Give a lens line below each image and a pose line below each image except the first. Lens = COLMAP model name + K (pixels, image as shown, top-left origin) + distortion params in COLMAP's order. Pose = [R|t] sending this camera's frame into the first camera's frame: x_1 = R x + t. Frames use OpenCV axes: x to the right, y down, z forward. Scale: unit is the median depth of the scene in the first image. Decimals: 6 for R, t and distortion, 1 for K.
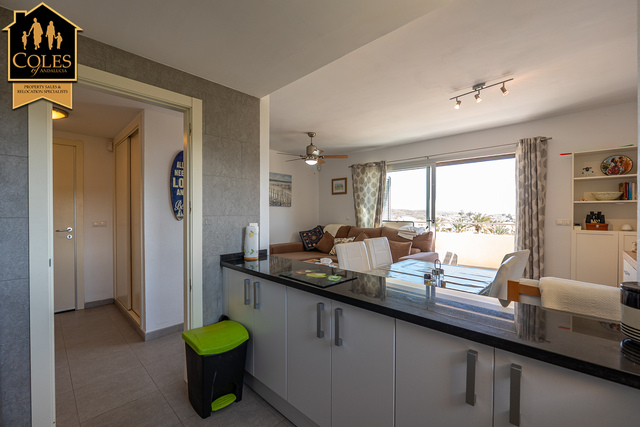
lens RADIAL K [[273.9, 0, 318.5], [0, 273.9, 213.0], [0, 0, 1]] dist [-0.012474, 0.000813]
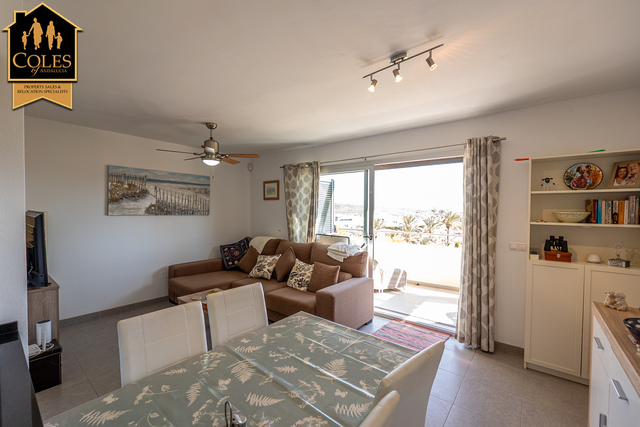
lens RADIAL K [[273.9, 0, 321.9], [0, 273.9, 212.3], [0, 0, 1]] dist [-0.012474, 0.000813]
pose [[0.996075, 0.004268, 0.088408, 0.254321], [-0.005379, 0.999909, 0.012342, -0.067652], [-0.088347, -0.012769, 0.996008, 0.254079]]
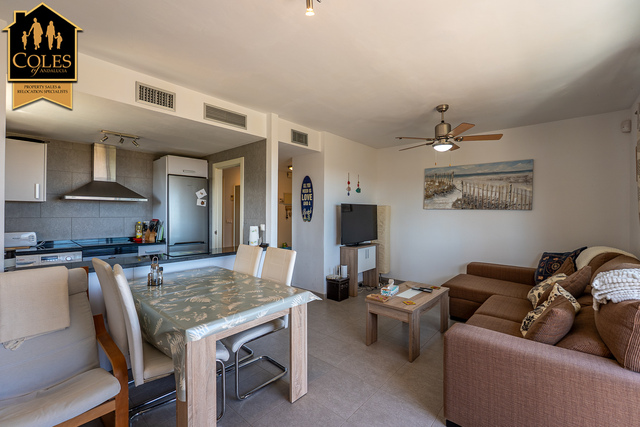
lens RADIAL K [[273.9, 0, 320.5], [0, 273.9, 213.3], [0, 0, 1]] dist [-0.012474, 0.000813]
pose [[0.026835, 0.001112, -0.999639, 0.789196], [-0.010705, 0.999942, 0.000825, -0.017222], [0.999583, 0.010679, 0.026845, 0.796501]]
